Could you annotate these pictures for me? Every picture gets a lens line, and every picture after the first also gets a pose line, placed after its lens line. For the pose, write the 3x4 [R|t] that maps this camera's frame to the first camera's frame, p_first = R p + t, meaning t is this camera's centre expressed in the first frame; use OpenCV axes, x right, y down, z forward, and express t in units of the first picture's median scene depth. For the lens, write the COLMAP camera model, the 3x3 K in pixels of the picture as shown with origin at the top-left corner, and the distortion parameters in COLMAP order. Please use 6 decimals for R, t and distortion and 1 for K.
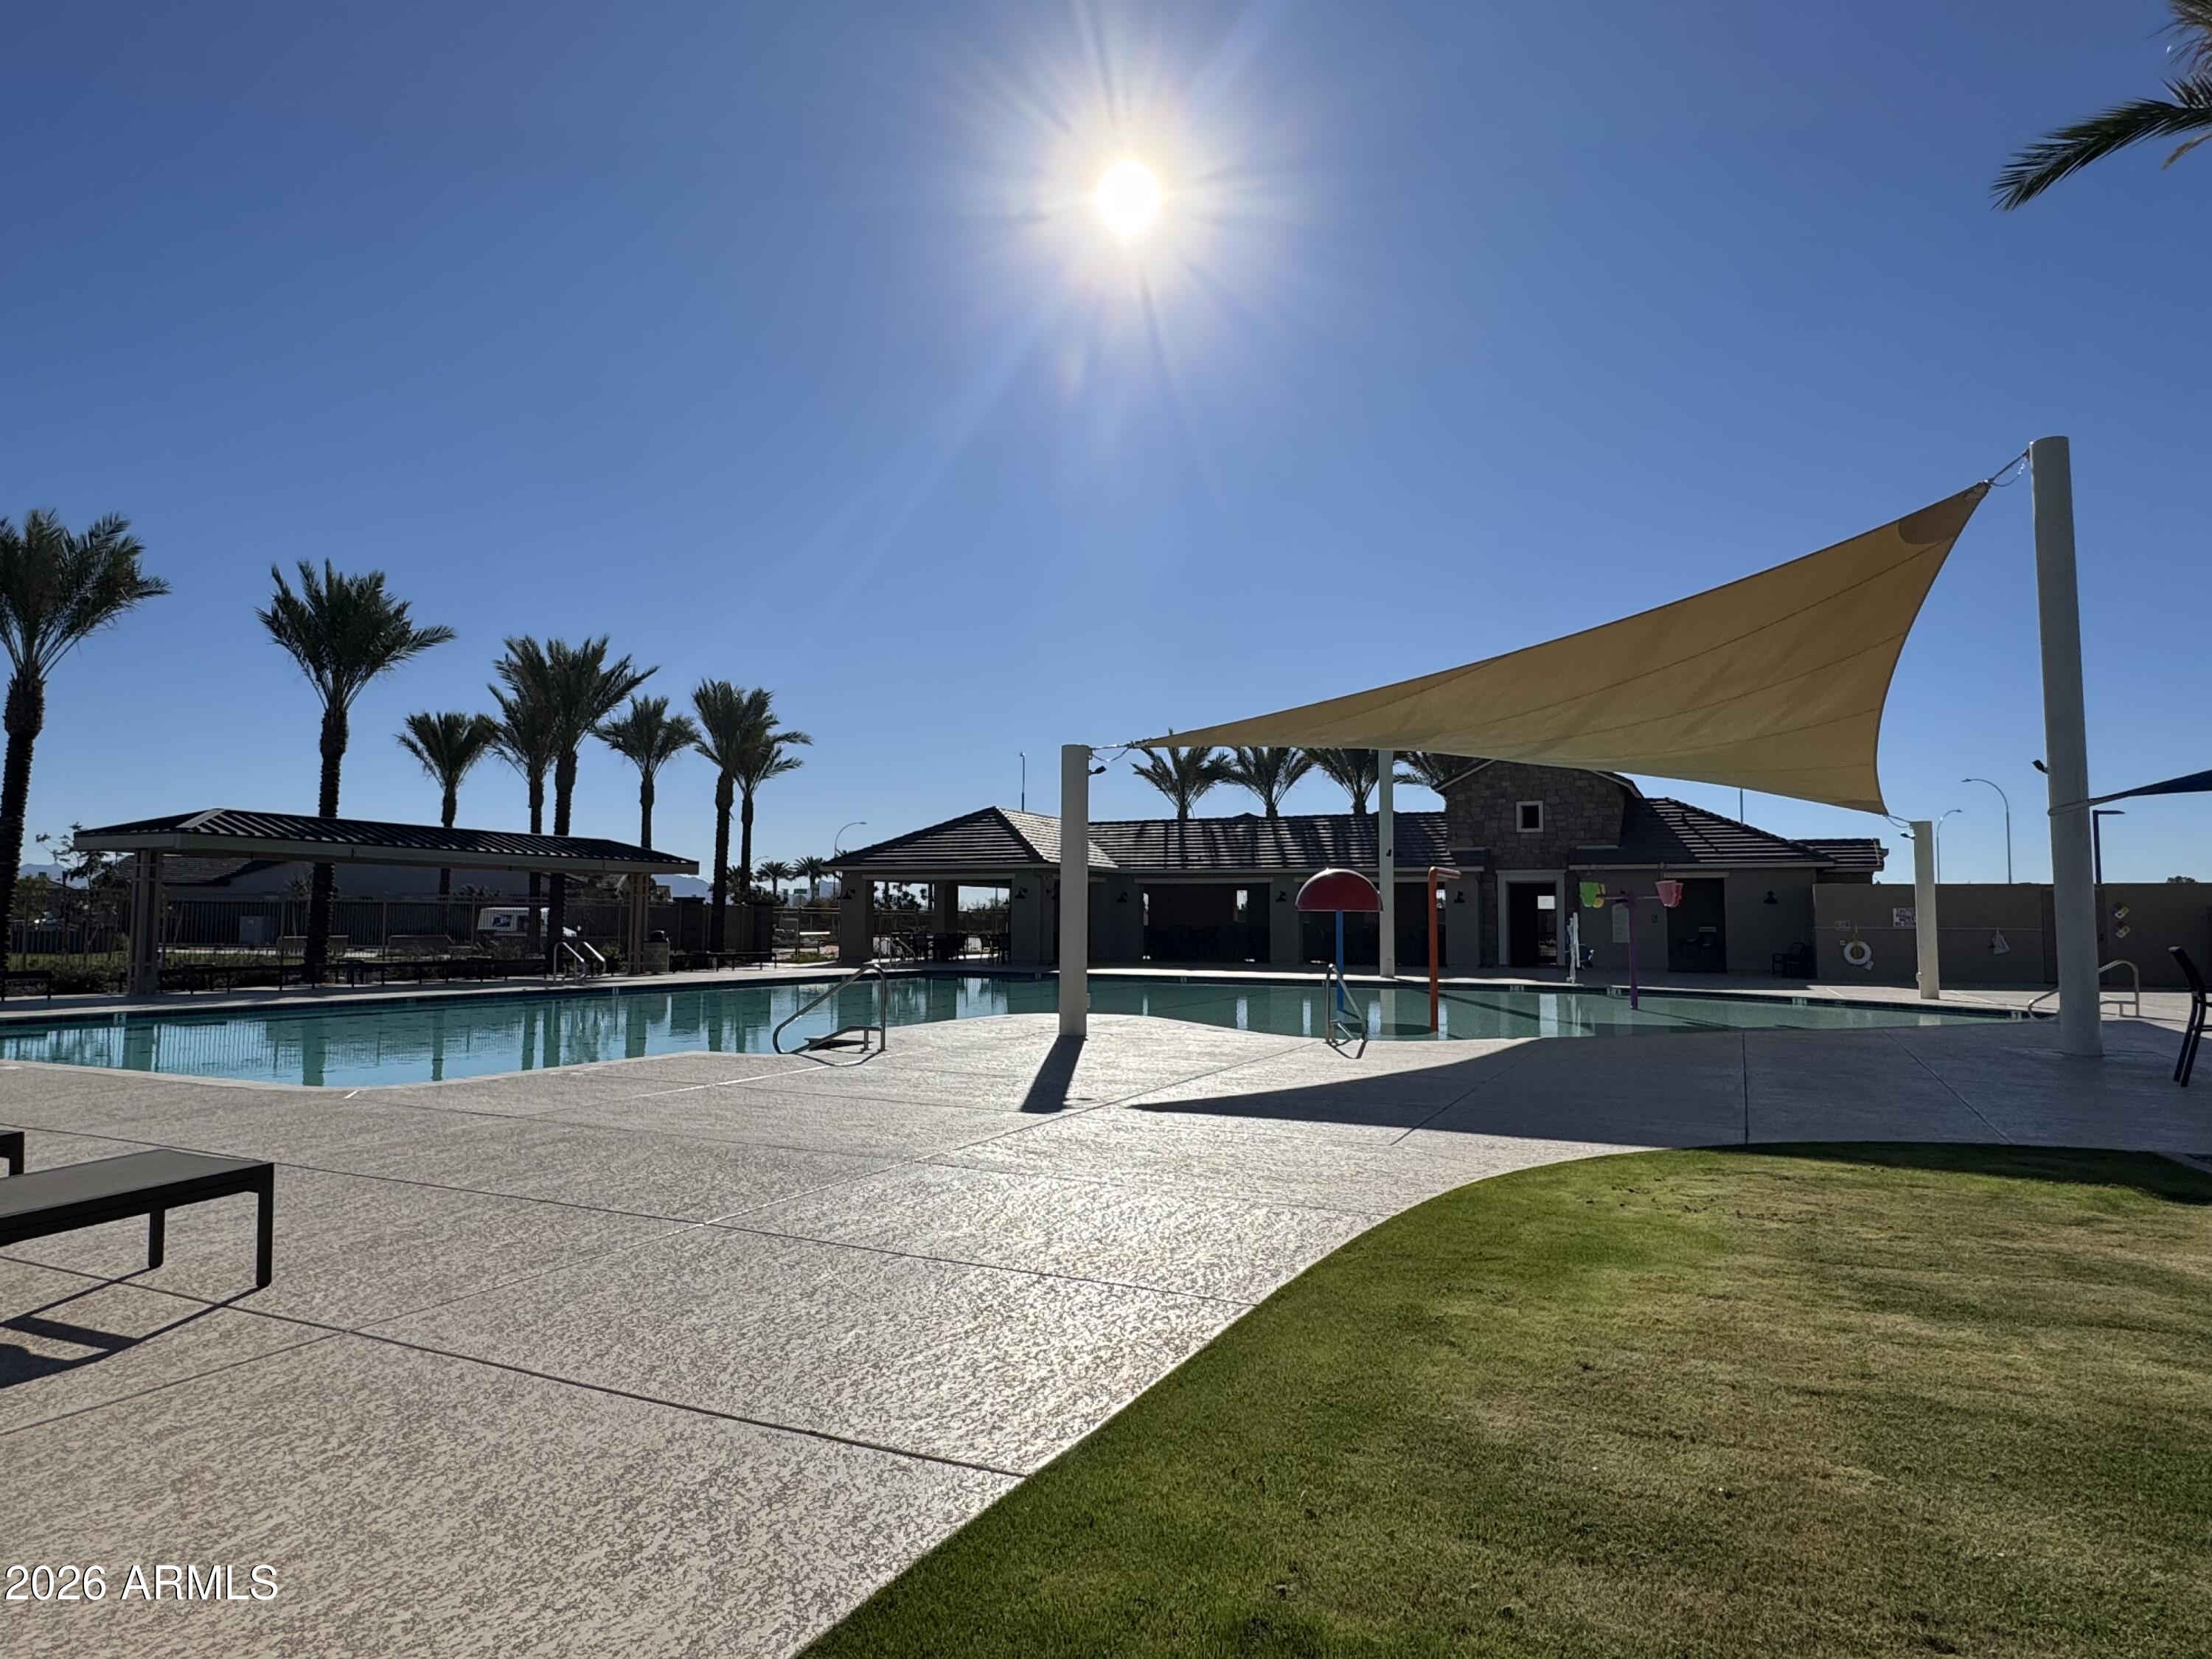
lens RADIAL K [[1350.2, 0, 1102.6], [0, 1350.2, 819.2], [0, 0, 1]] dist [0.001954, 0.001126]
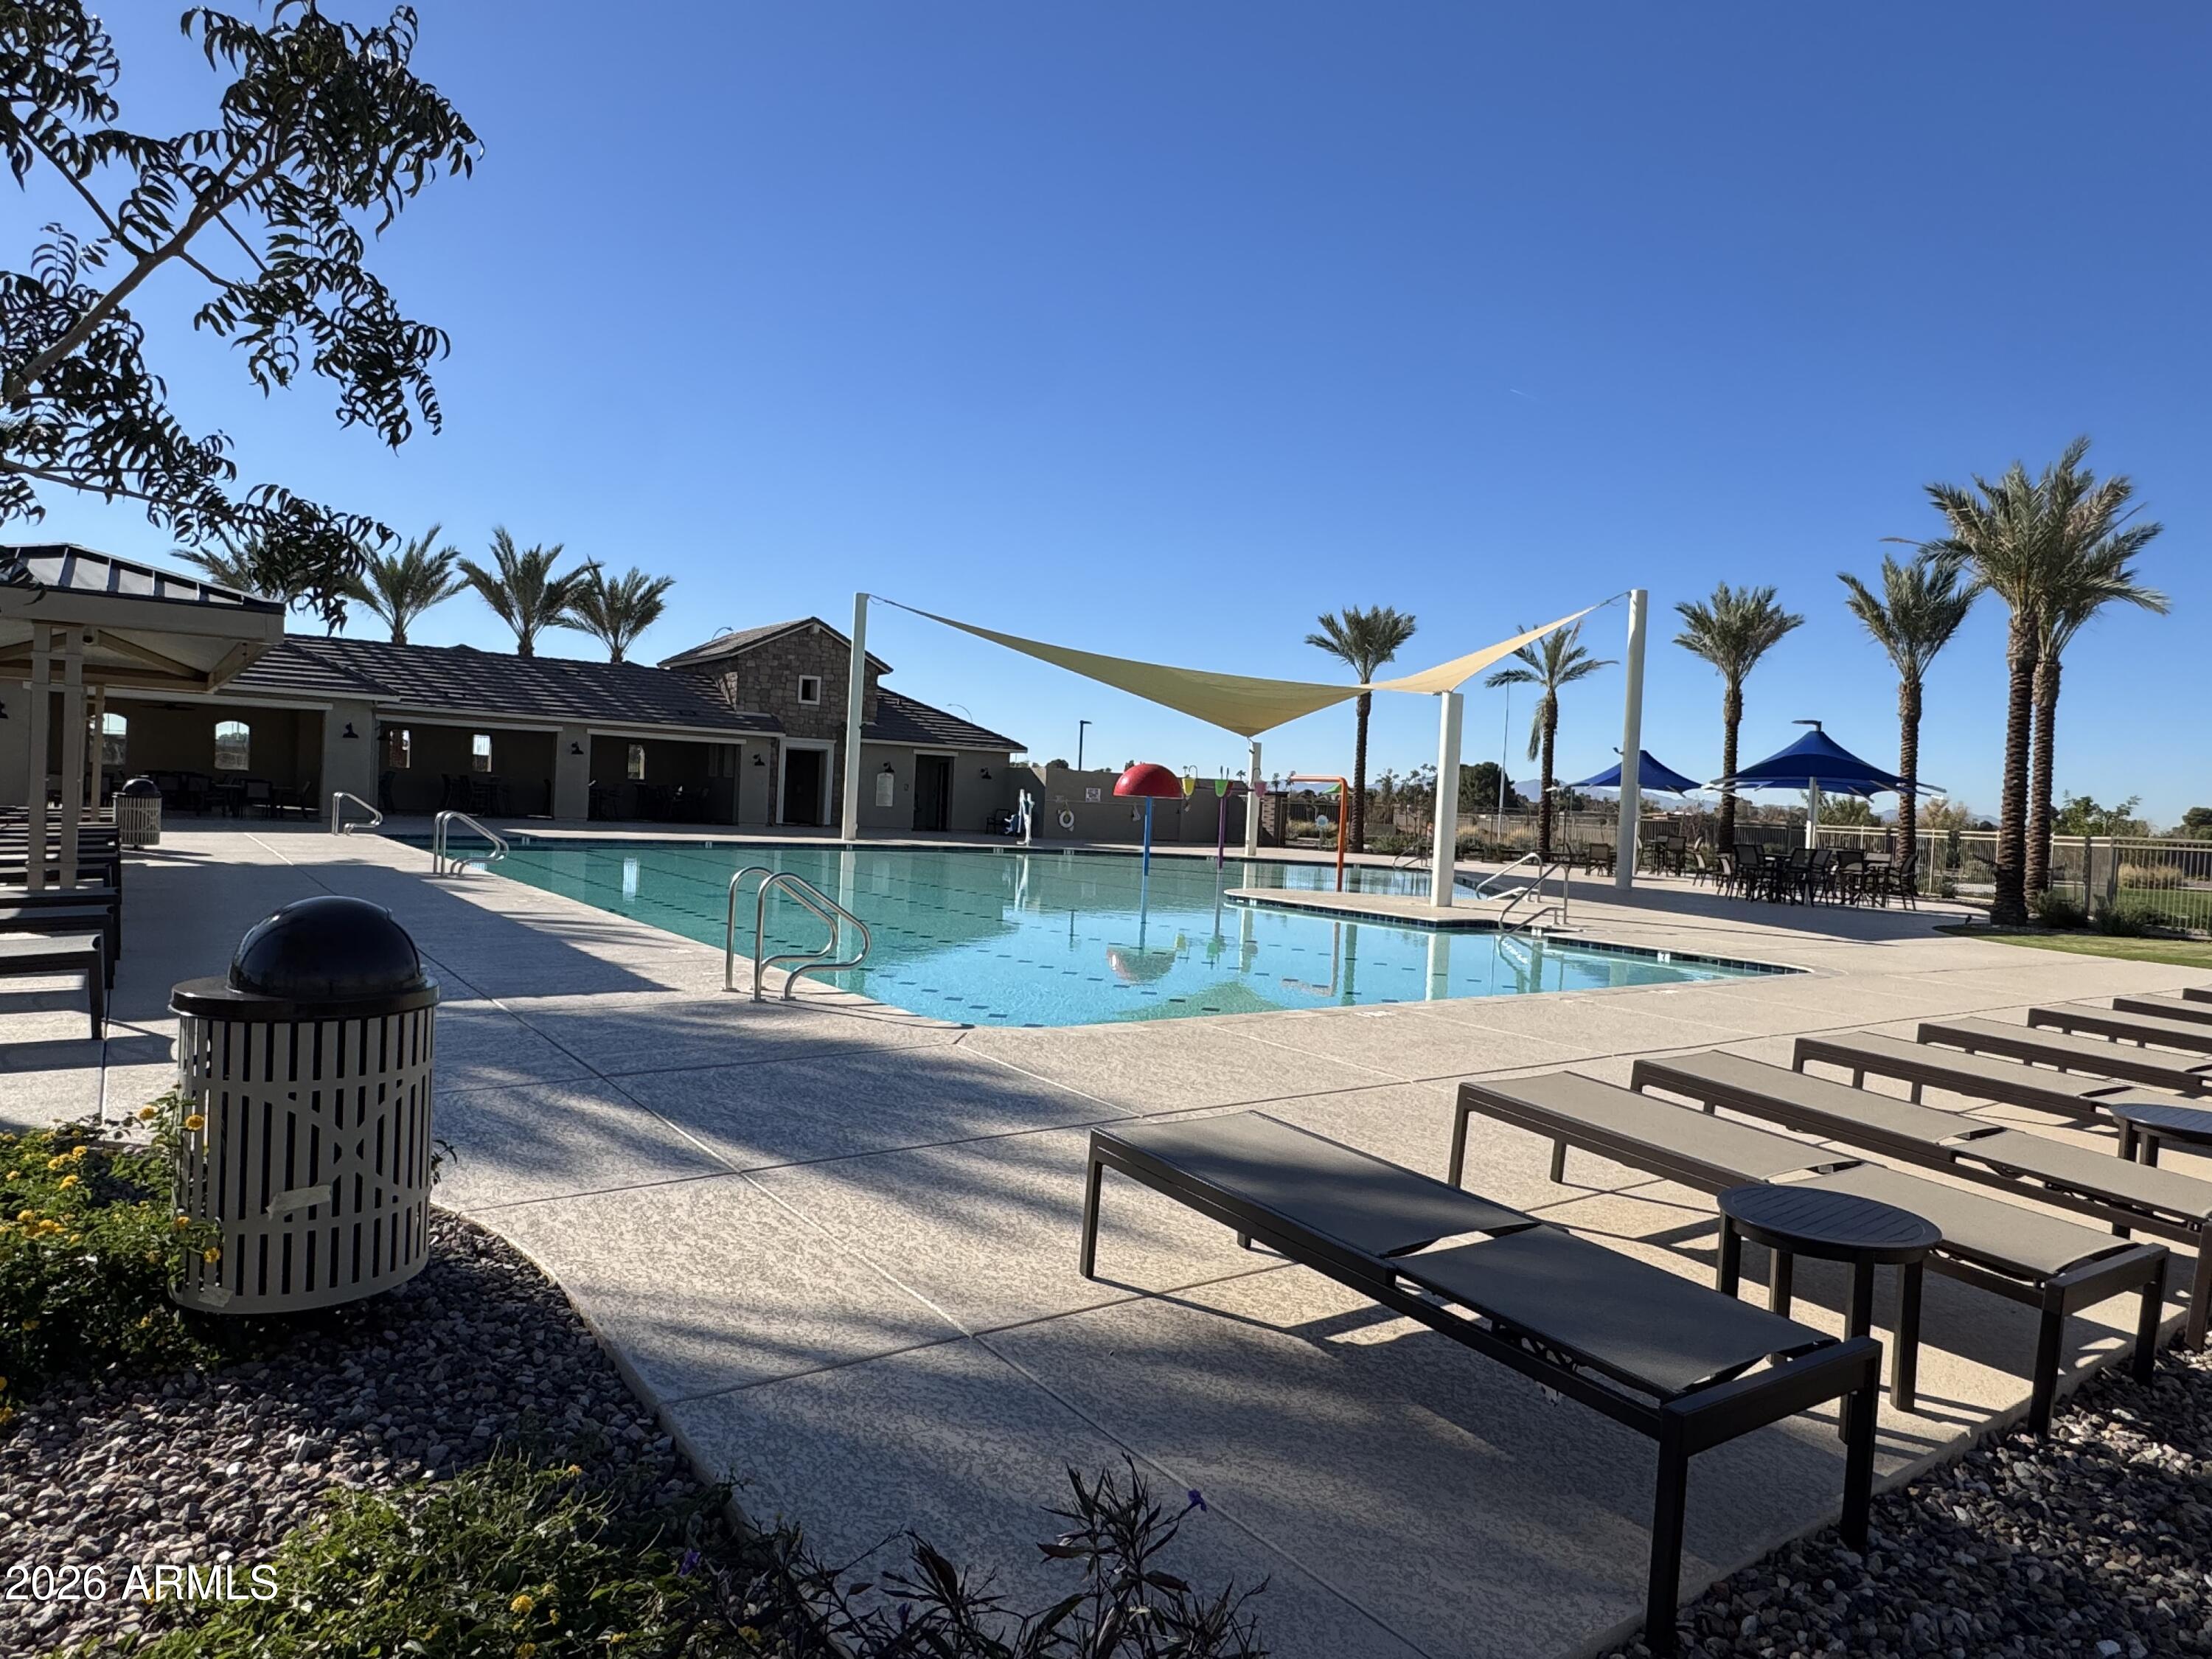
lens RADIAL K [[1350.2, 0, 1103.7], [0, 1350.2, 834.0], [0, 0, 1]] dist [0.001954, 0.001126]
pose [[0.488151, -0.005940, 0.872739, -5.656405], [-0.111689, 0.991330, 0.069218, 0.124364], [-0.865583, -0.131265, 0.483255, 2.651015]]
